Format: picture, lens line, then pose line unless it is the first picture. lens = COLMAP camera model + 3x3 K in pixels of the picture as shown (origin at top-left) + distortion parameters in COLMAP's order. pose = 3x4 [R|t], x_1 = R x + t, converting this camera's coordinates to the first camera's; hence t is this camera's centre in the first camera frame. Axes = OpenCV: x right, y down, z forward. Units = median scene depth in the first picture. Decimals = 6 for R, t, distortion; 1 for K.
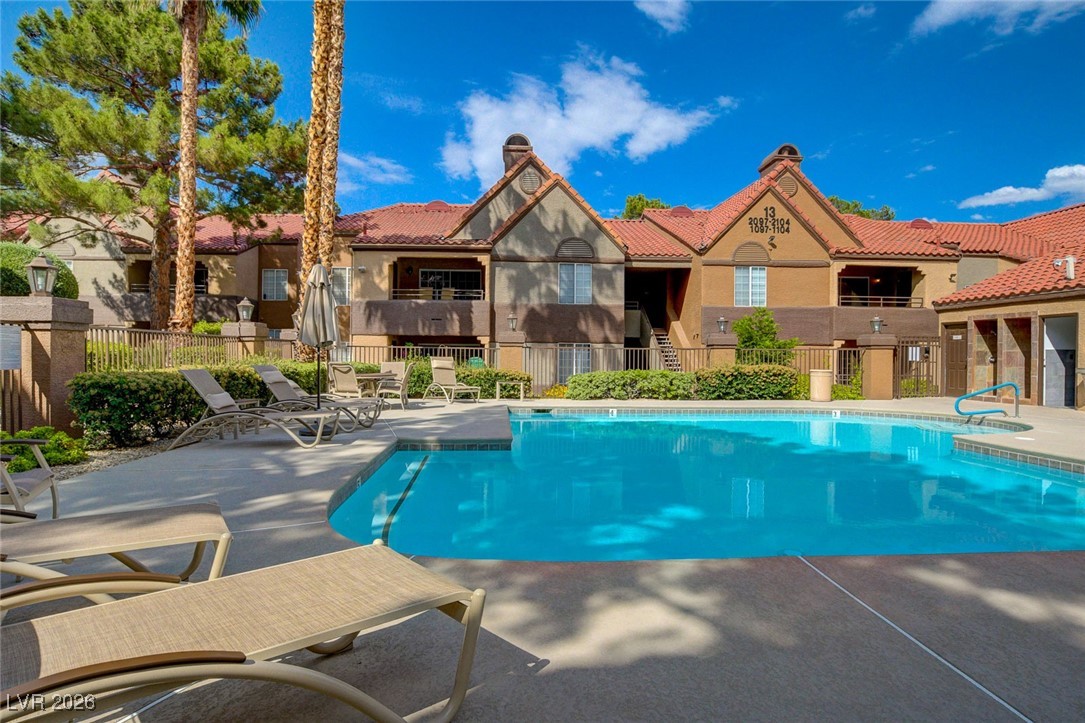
lens RADIAL K [[624.4, 0, 543.9], [0, 624.4, 355.1], [0, 0, 1]] dist [-0.025455, 0.000450]
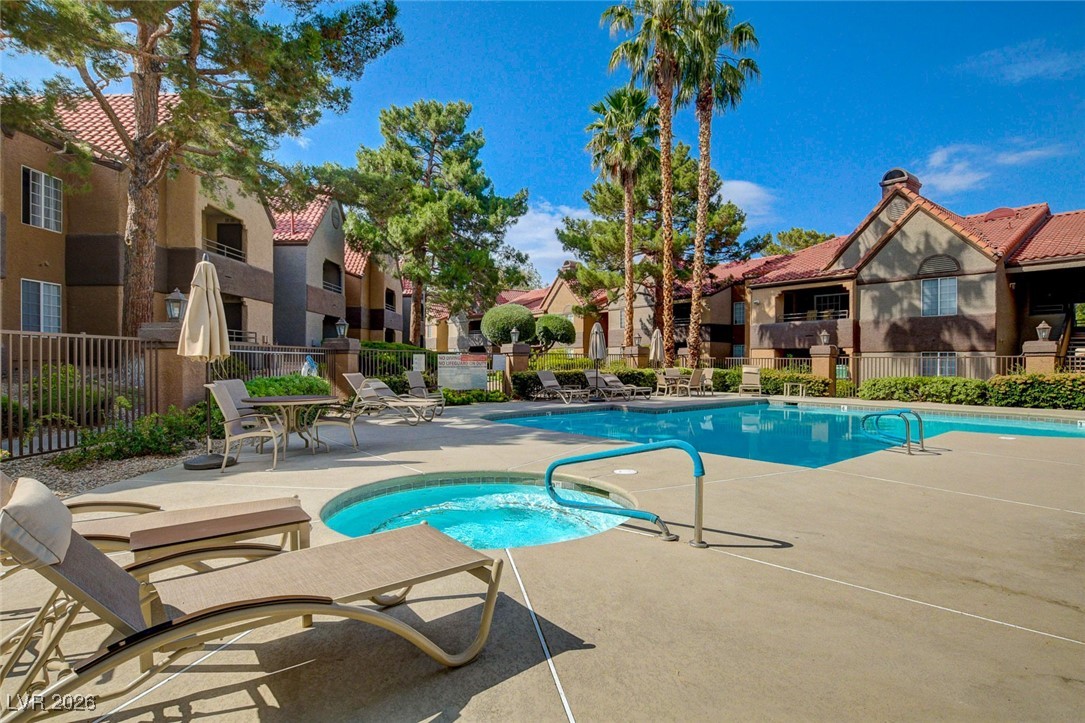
lens RADIAL K [[554.3, 0, 542.4], [0, 554.3, 366.7], [0, 0, 1]] dist [0.002518, 0.000460]
pose [[0.581710, 0.002375, -0.813393, 0.435026], [0.002778, 0.999984, 0.004906, -0.000704], [0.813392, -0.005114, 0.581694, -0.119757]]
